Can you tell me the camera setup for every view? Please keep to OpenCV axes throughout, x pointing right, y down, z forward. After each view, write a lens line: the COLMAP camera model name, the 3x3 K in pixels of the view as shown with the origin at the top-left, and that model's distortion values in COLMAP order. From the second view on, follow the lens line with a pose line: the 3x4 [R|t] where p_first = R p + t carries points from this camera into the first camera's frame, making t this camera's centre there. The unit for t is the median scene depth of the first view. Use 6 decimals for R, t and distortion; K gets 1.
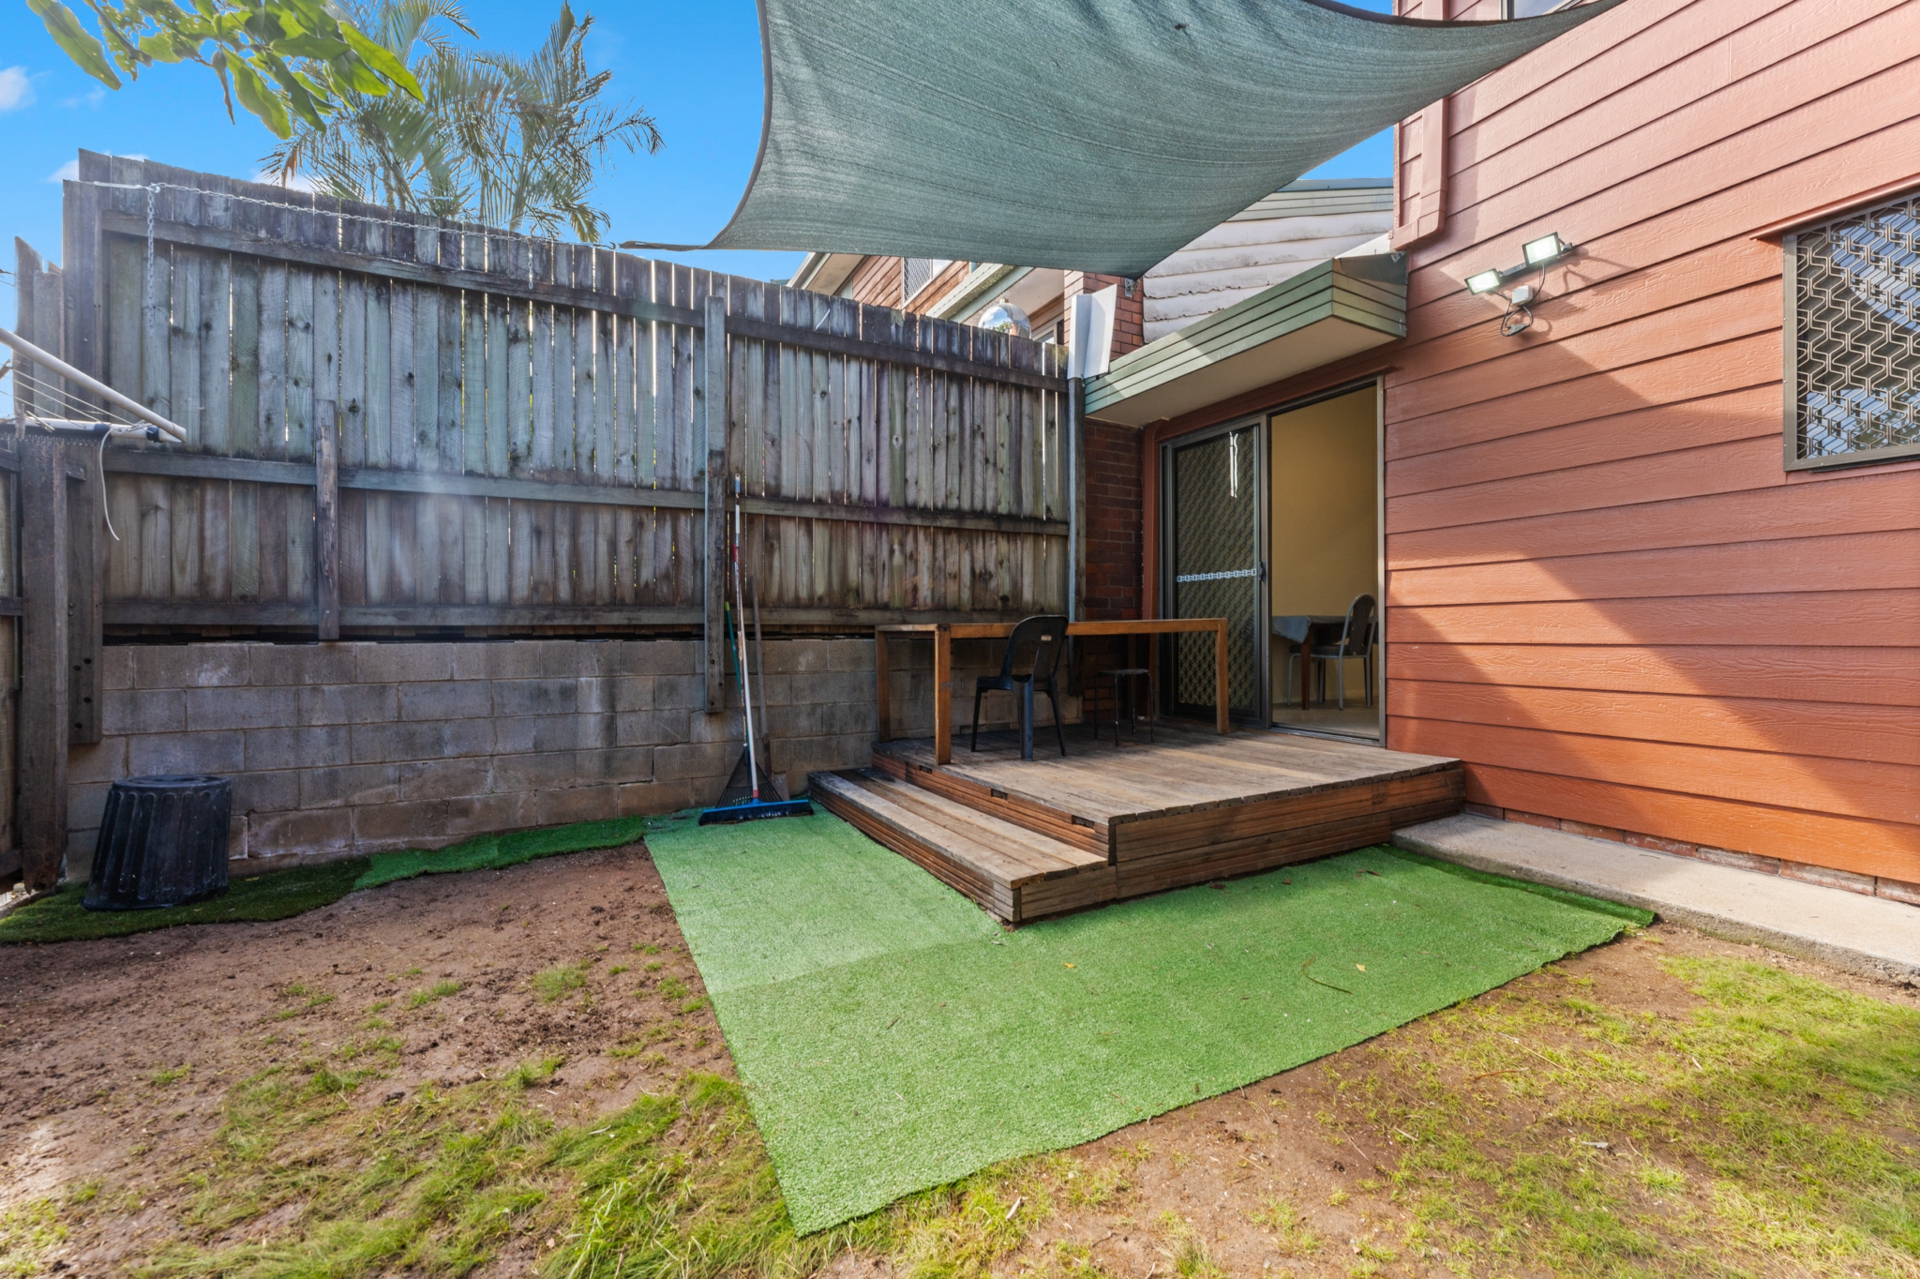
lens RADIAL K [[774.5, 0, 956.6], [0, 774.5, 631.1], [0, 0, 1]] dist [-0.000790, -0.000499]
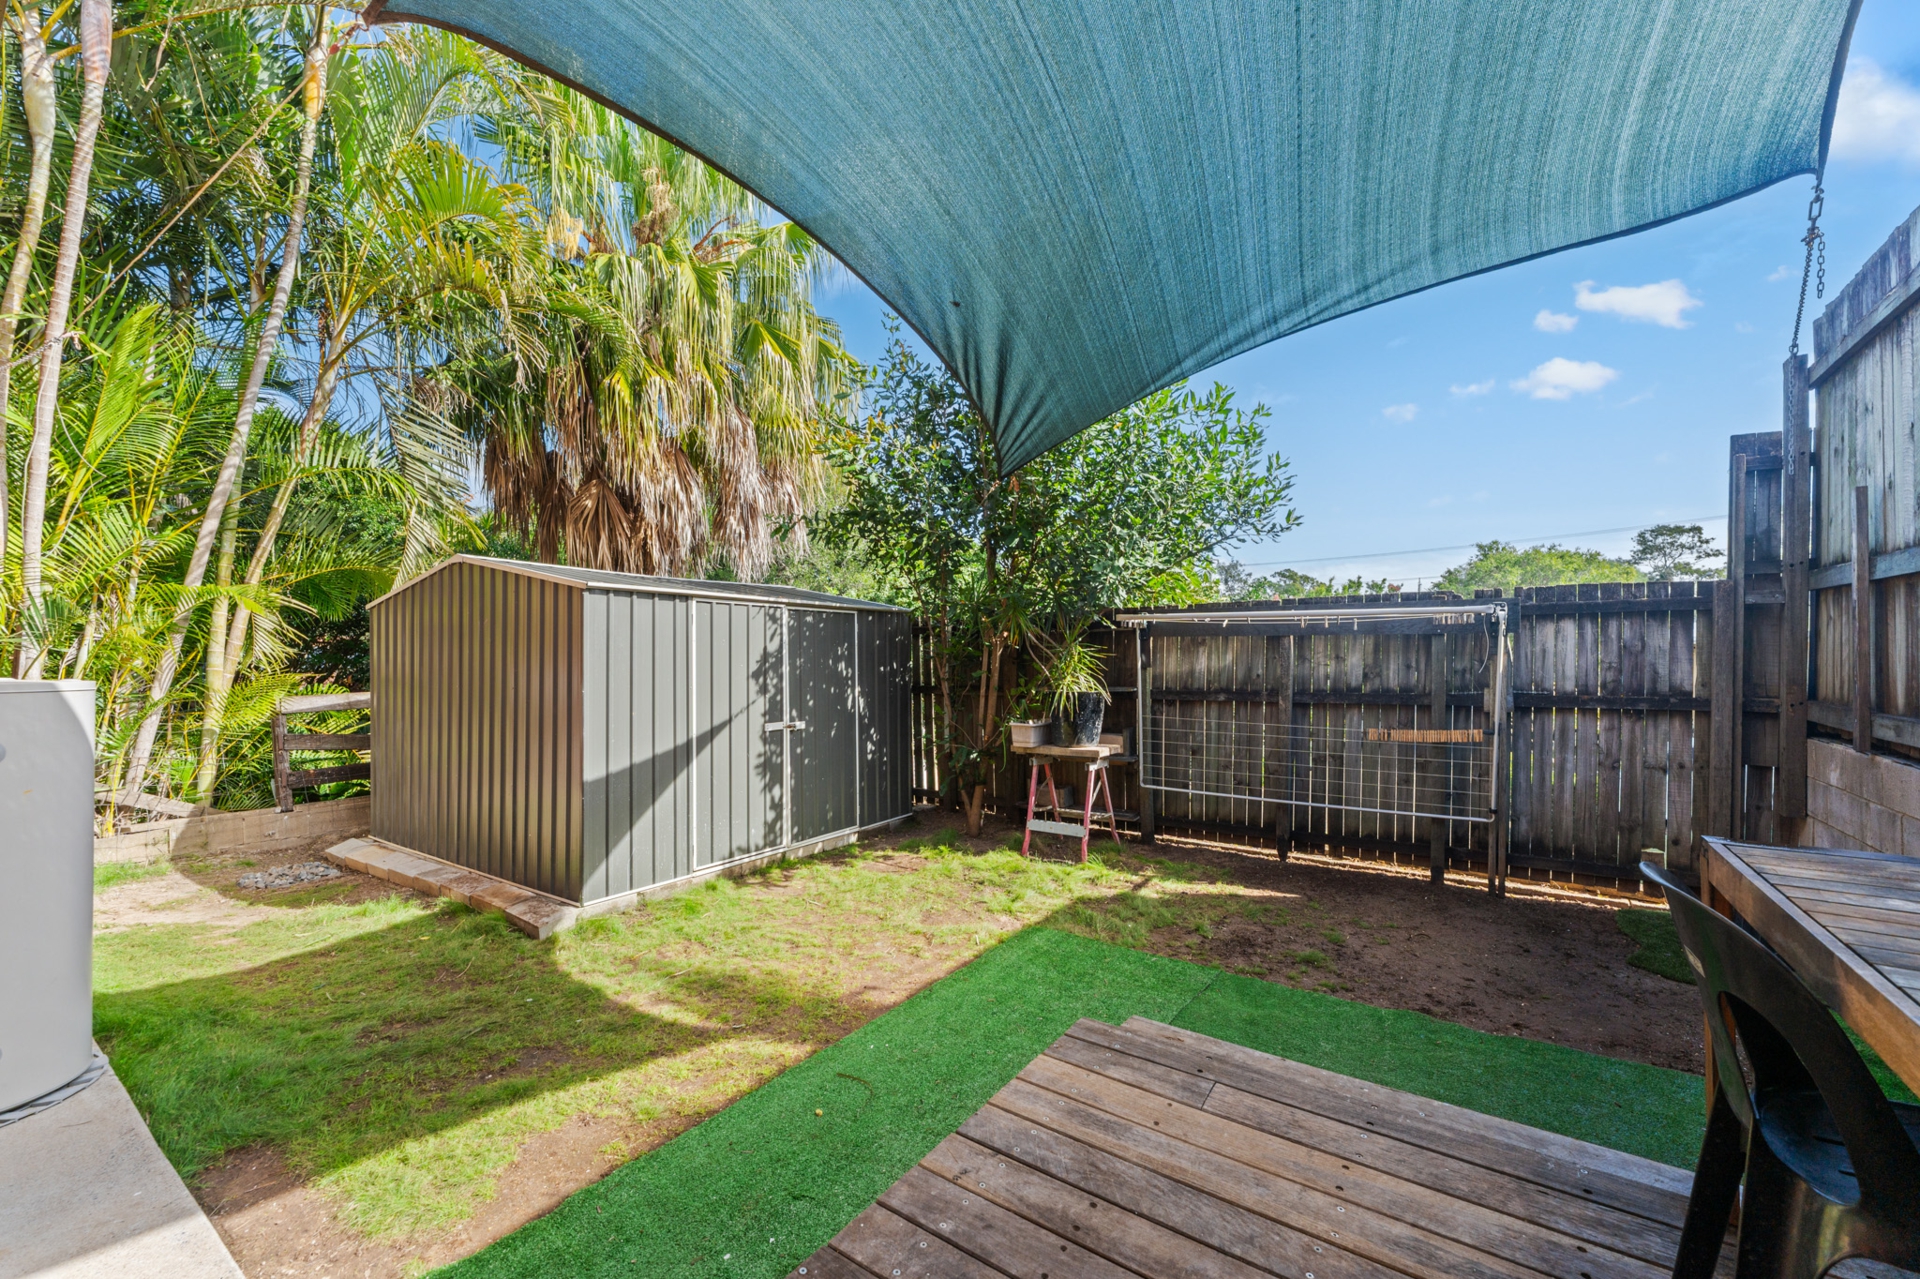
lens RADIAL K [[774.5, 0, 956.2], [0, 774.5, 658.9], [0, 0, 1]] dist [-0.000790, -0.000499]
pose [[-0.884443, 0.014462, -0.466425, 0.571974], [0.009708, 0.999874, 0.012593, -0.126184], [0.466548, 0.006610, -0.884471, 1.363607]]
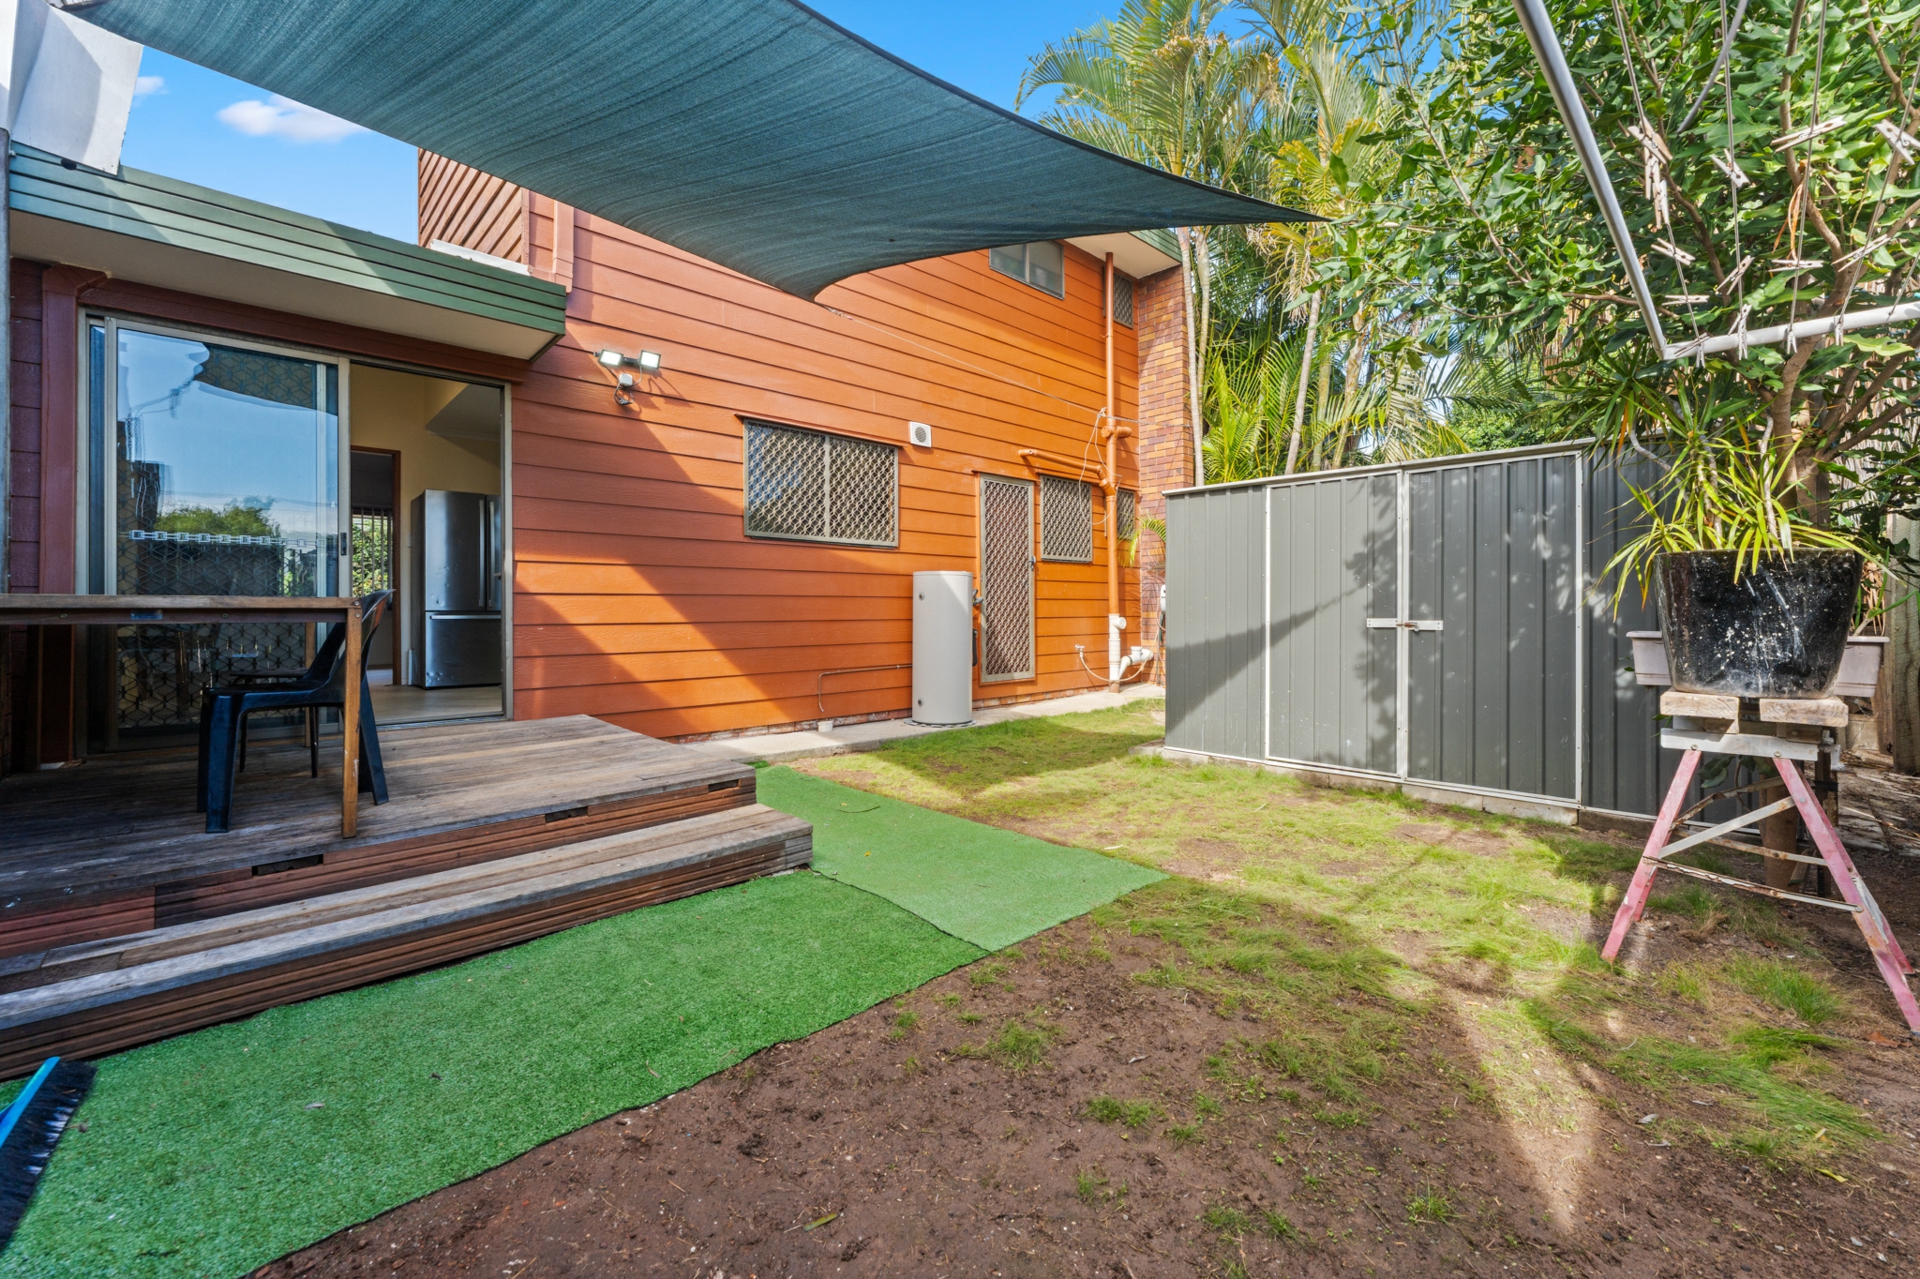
lens RADIAL K [[774.5, 0, 947.1], [0, 774.5, 613.4], [0, 0, 1]] dist [-0.000790, -0.000499]
pose [[-0.271329, 0.008070, 0.962453, -0.832718], [0.006952, 0.999955, -0.006424, 0.011397], [-0.962462, 0.004948, -0.271373, 0.849020]]
